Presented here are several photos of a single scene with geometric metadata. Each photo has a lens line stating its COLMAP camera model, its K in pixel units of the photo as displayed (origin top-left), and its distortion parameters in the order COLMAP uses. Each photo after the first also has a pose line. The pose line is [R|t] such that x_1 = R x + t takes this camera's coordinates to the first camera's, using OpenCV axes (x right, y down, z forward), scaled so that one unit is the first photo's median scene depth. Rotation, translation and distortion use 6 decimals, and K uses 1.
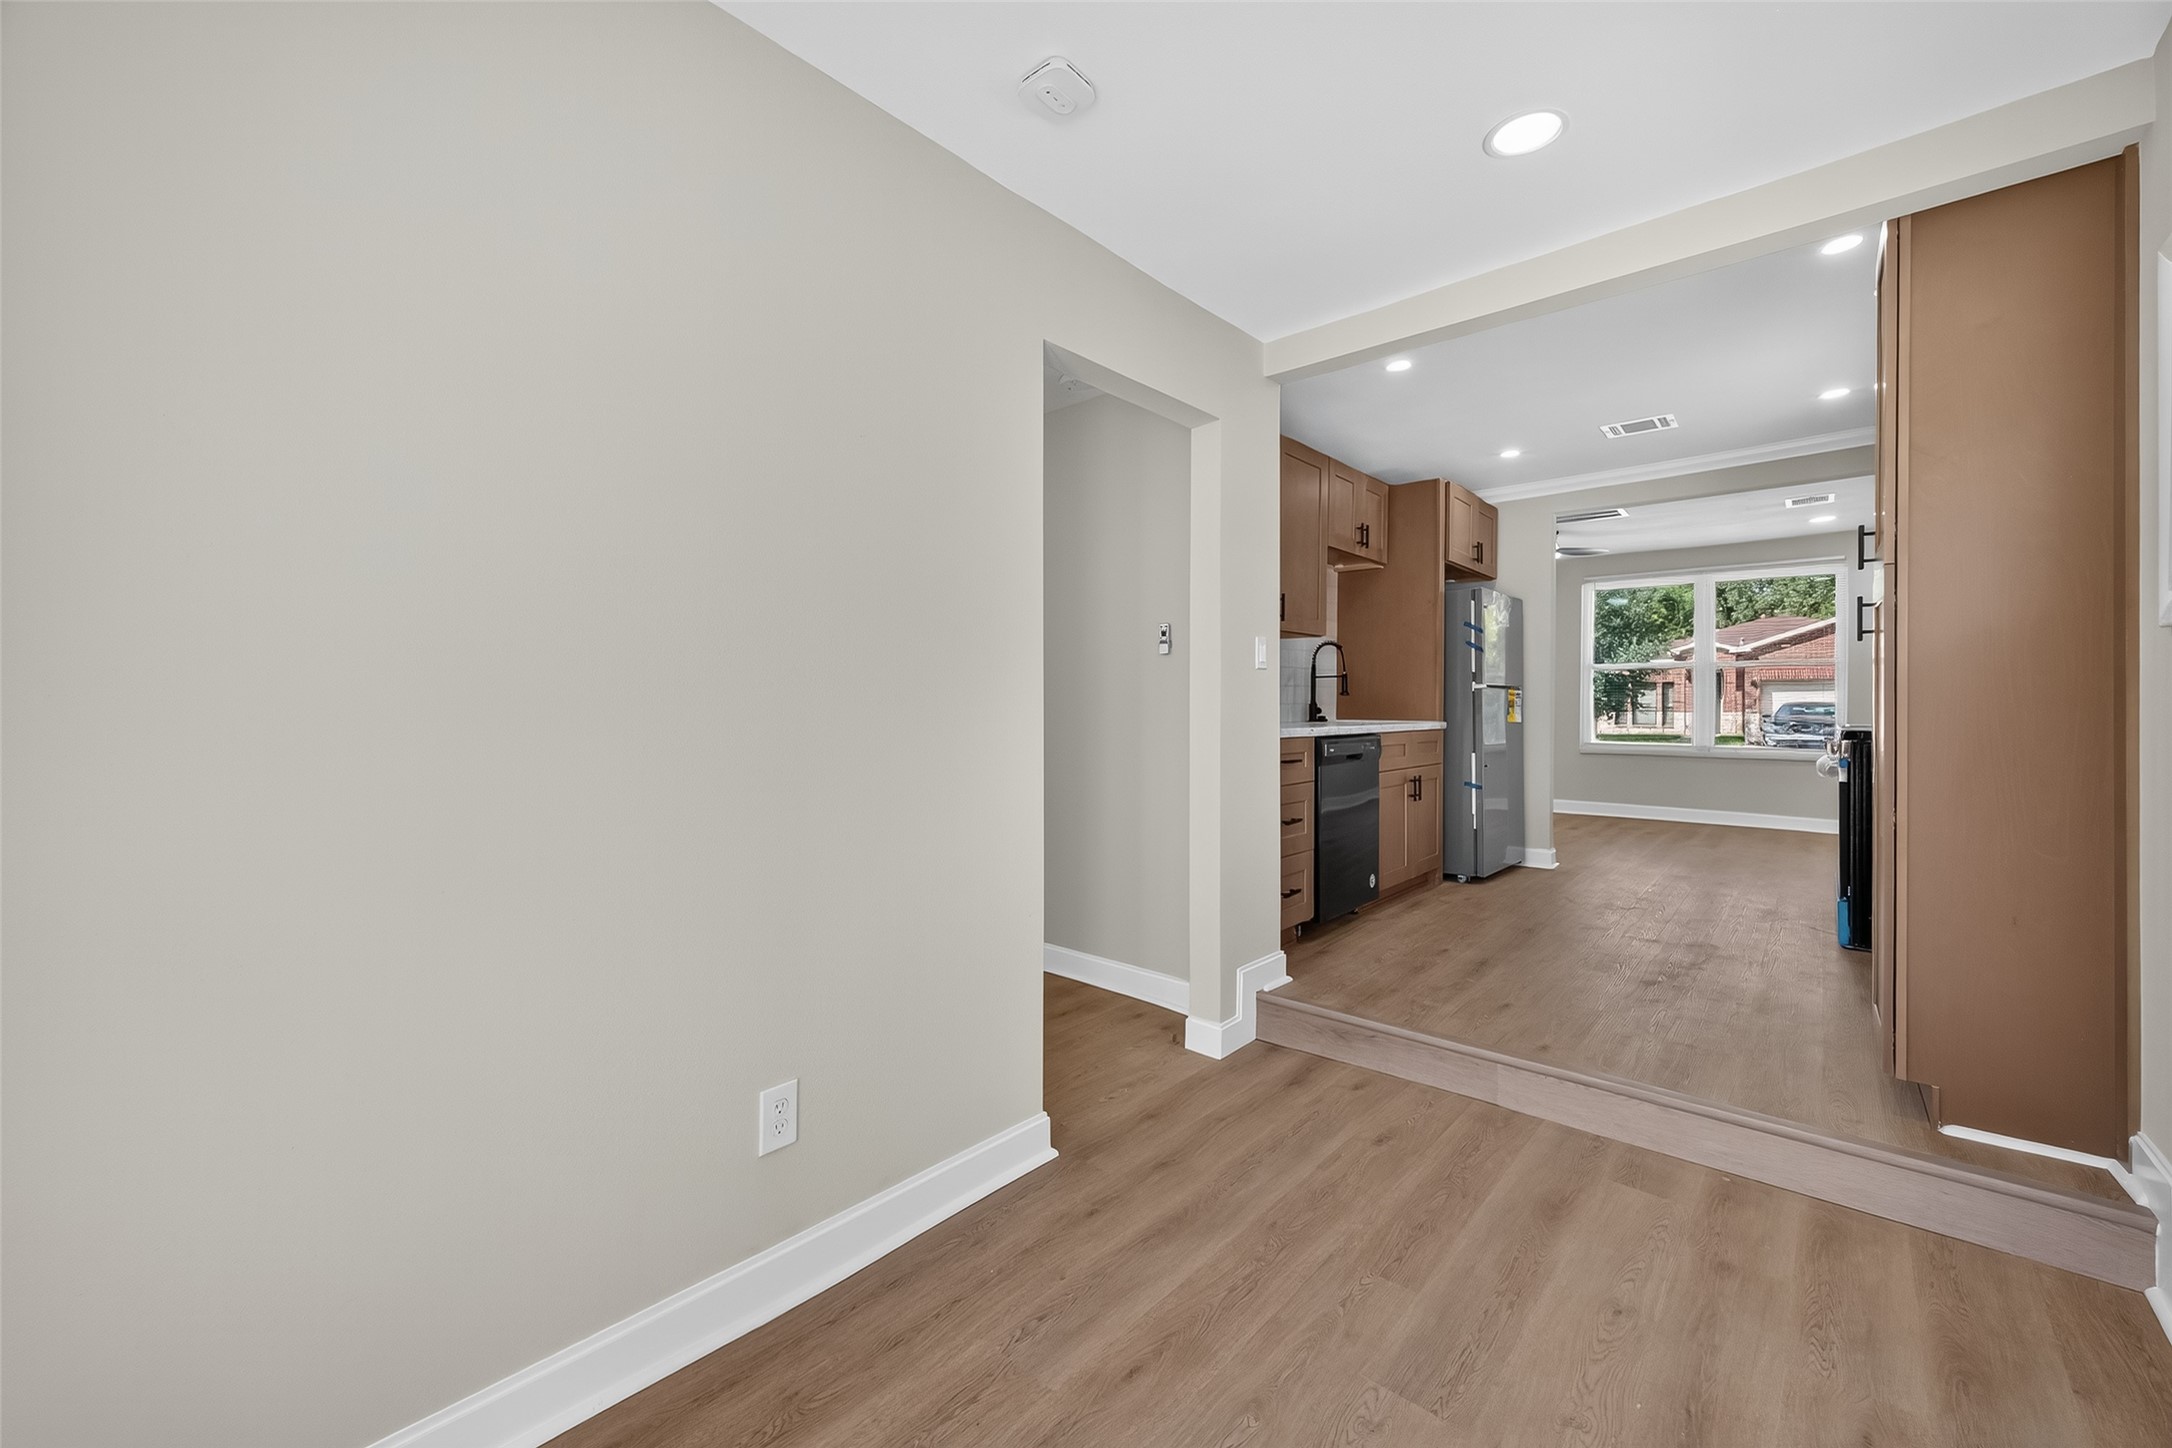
lens RADIAL K [[850.9, 0, 1086.5], [0, 850.9, 711.6], [0, 0, 1]] dist [0.000850, -0.000189]
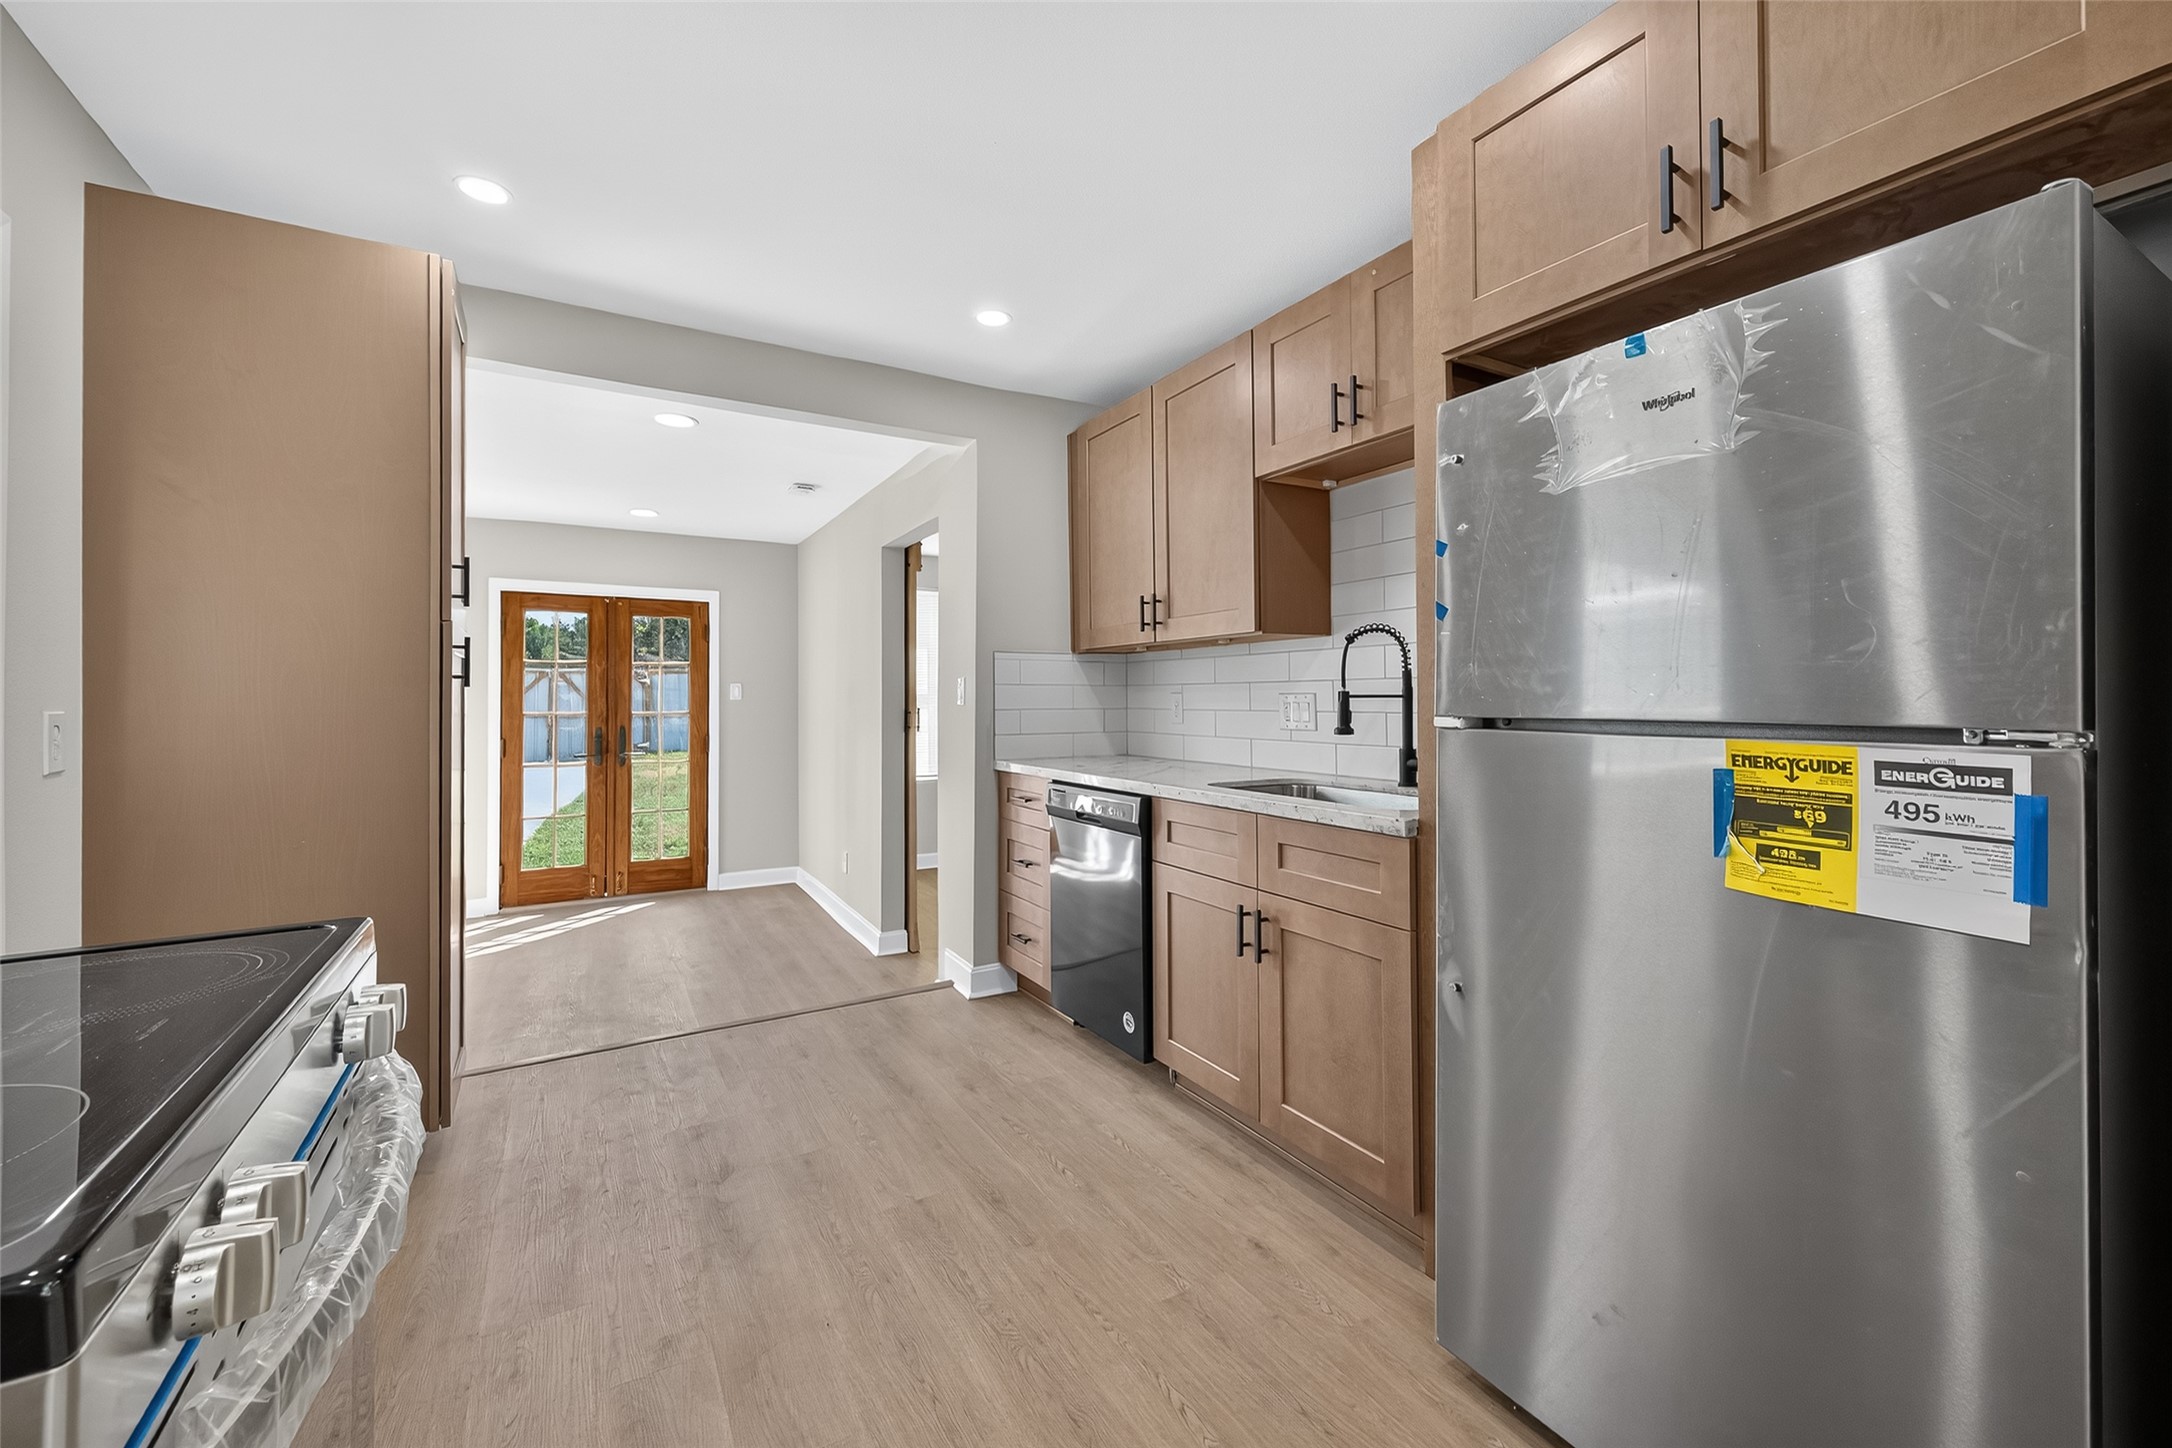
lens RADIAL K [[863.9, 0, 1083.7], [0, 863.9, 689.4], [0, 0, 1]] dist [0.002870, -0.000038]
pose [[-0.316186, -0.007528, -0.948667, 0.710920], [0.000881, 0.999966, -0.008229, -0.034757], [0.948697, -0.003438, -0.316168, 0.861776]]
